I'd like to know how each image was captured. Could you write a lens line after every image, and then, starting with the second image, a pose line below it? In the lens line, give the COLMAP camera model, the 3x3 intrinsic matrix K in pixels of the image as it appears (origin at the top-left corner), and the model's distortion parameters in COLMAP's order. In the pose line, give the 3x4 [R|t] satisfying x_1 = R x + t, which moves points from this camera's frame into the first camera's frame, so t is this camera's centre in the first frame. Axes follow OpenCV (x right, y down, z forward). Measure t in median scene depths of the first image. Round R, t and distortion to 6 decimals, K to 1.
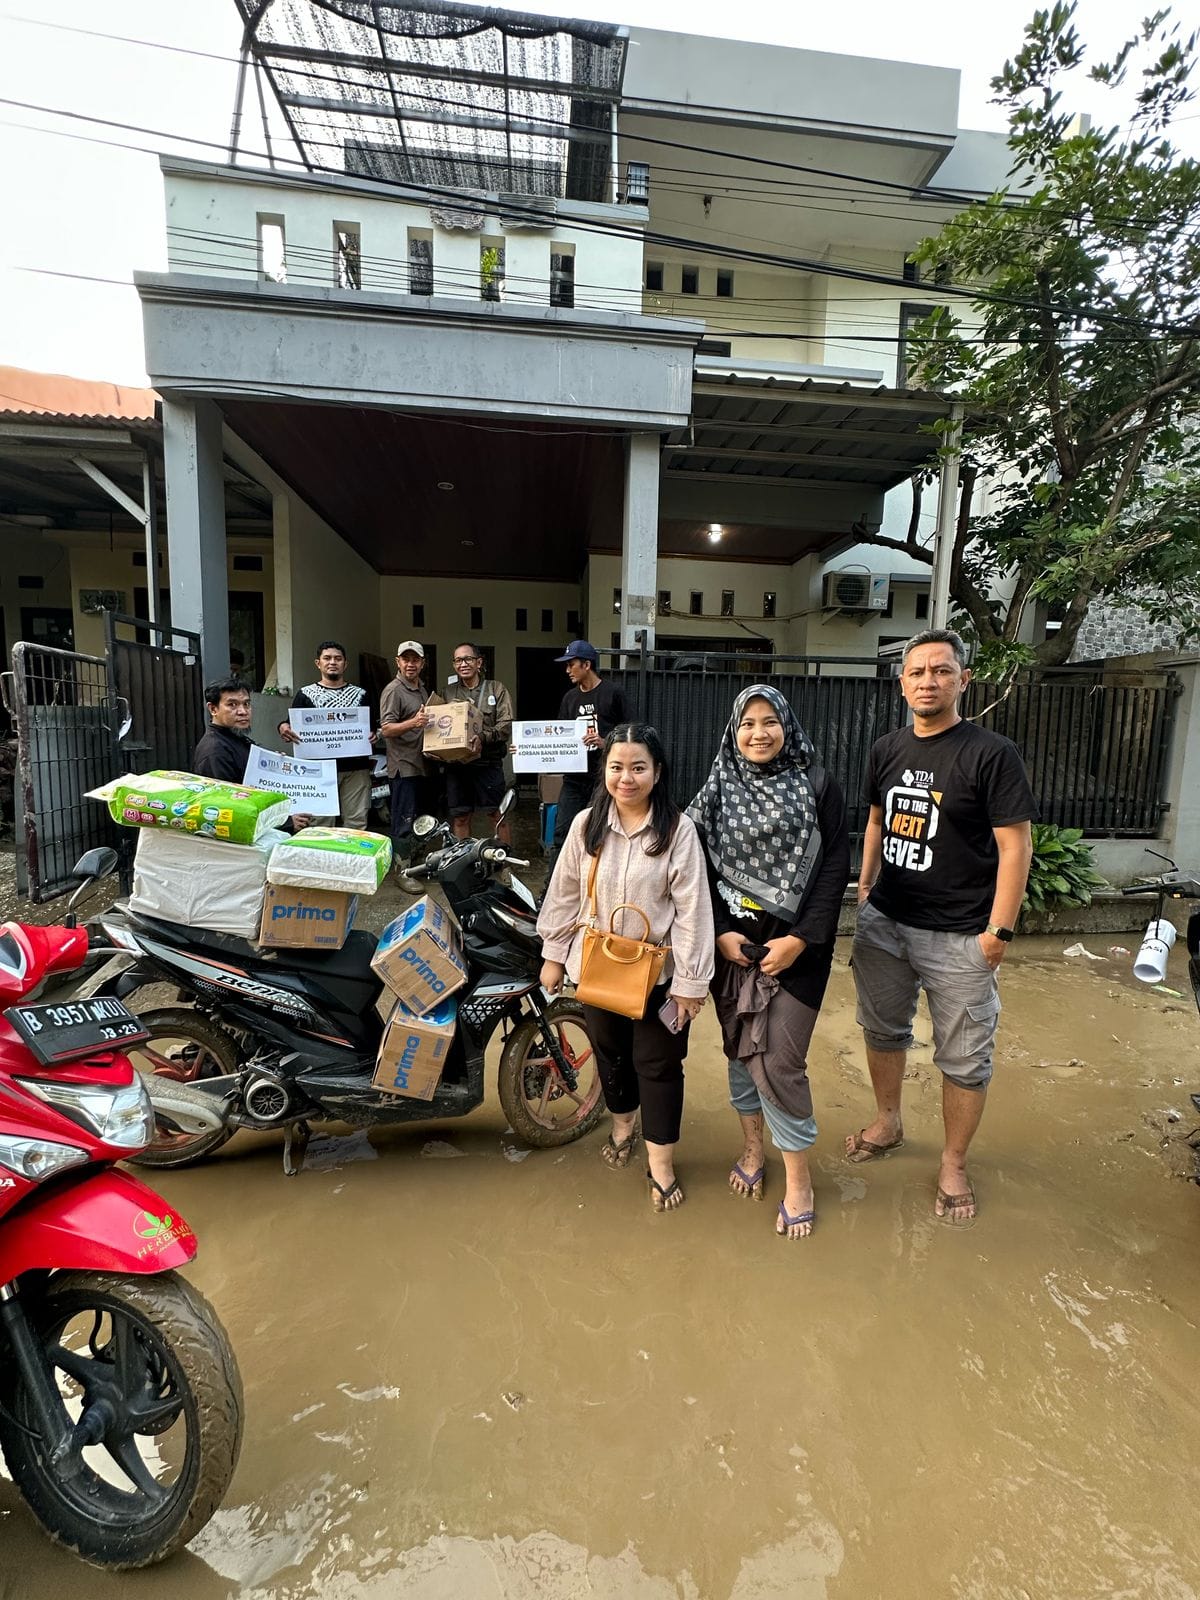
lens RADIAL K [[645.6, 0, 600.0], [0, 645.6, 800.0], [0, 0, 1]] dist [-0.000655, -0.000139]
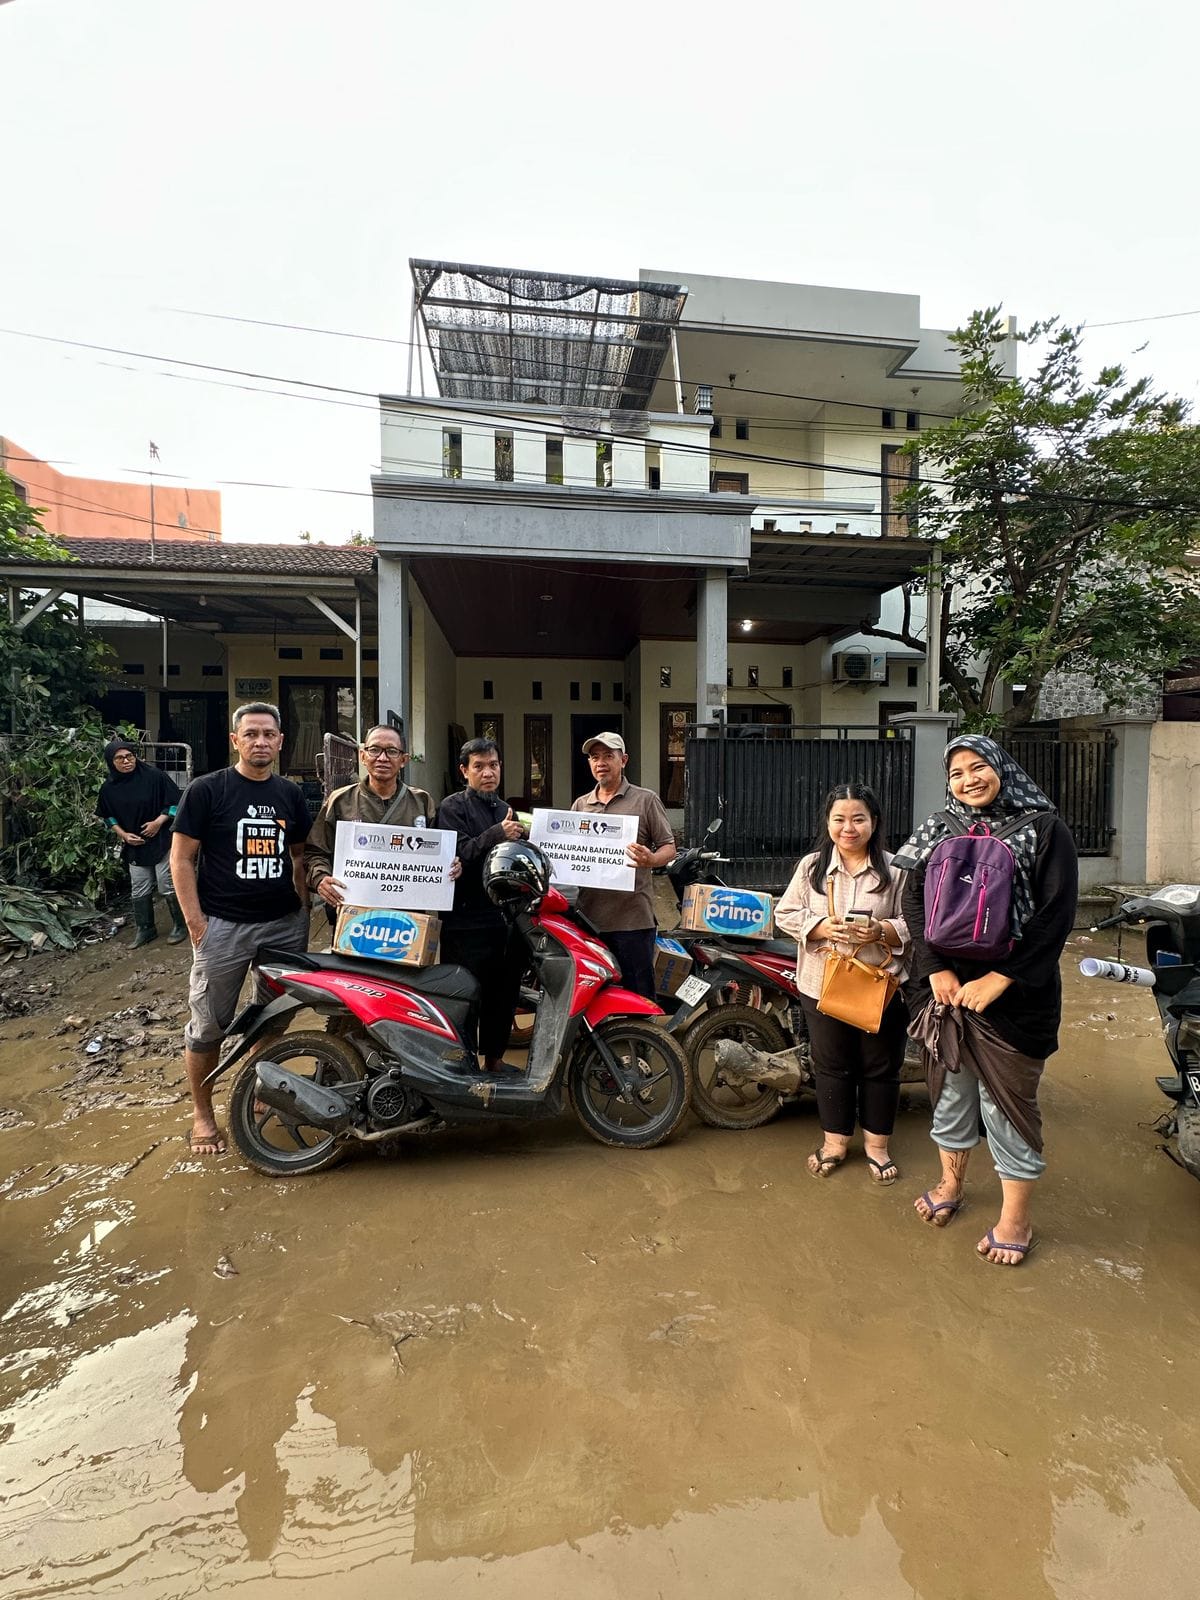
lens RADIAL K [[644.2, 0, 600.0], [0, 644.2, 800.0], [0, 0, 1]] dist [-0.001067, 0.000091]
pose [[0.999532, -0.023265, 0.019866, -0.217132], [0.024774, 0.996536, -0.079391, 0.029253], [-0.017951, 0.079846, 0.996646, -0.334424]]
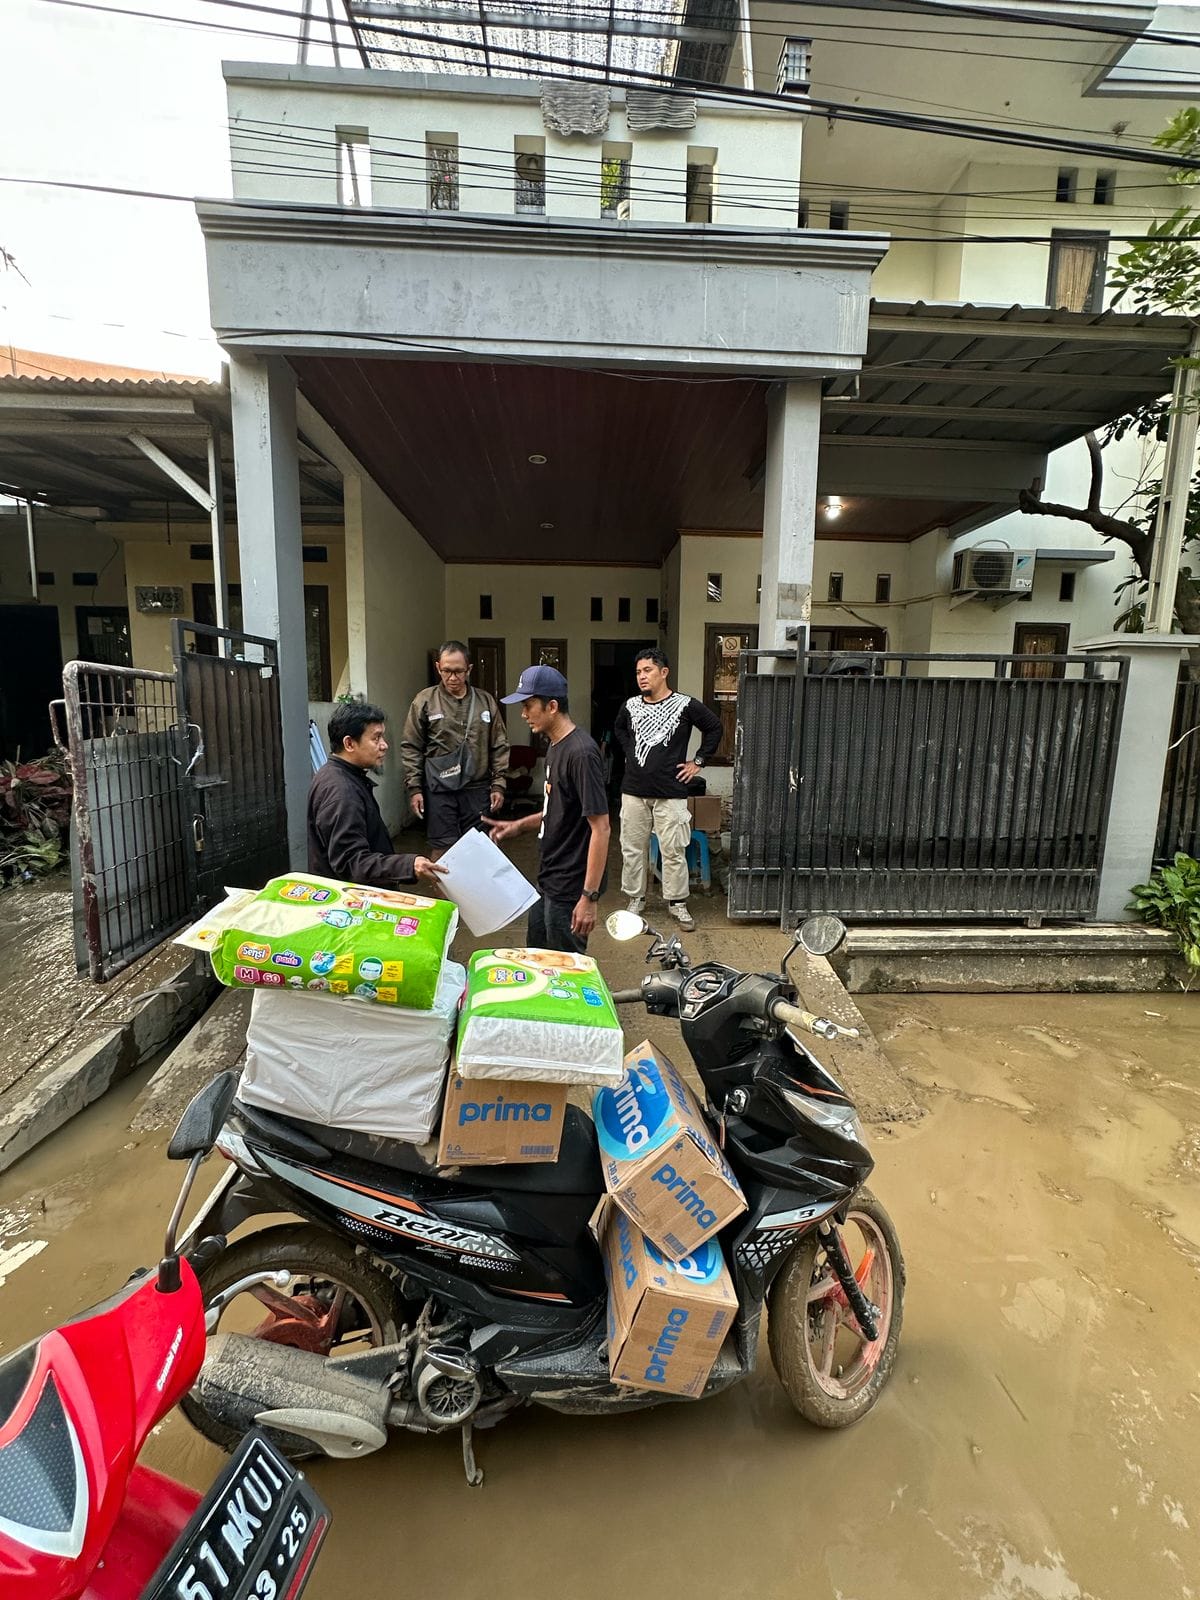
lens RADIAL K [[645.4, 0, 600.0], [0, 645.4, 800.0], [0, 0, 1]] dist [-0.000242, 0.000228]
pose [[0.998531, -0.002126, -0.054145, -0.141237], [0.003400, 0.999719, 0.023451, -0.062048], [0.054079, -0.023601, 0.998258, 0.161832]]
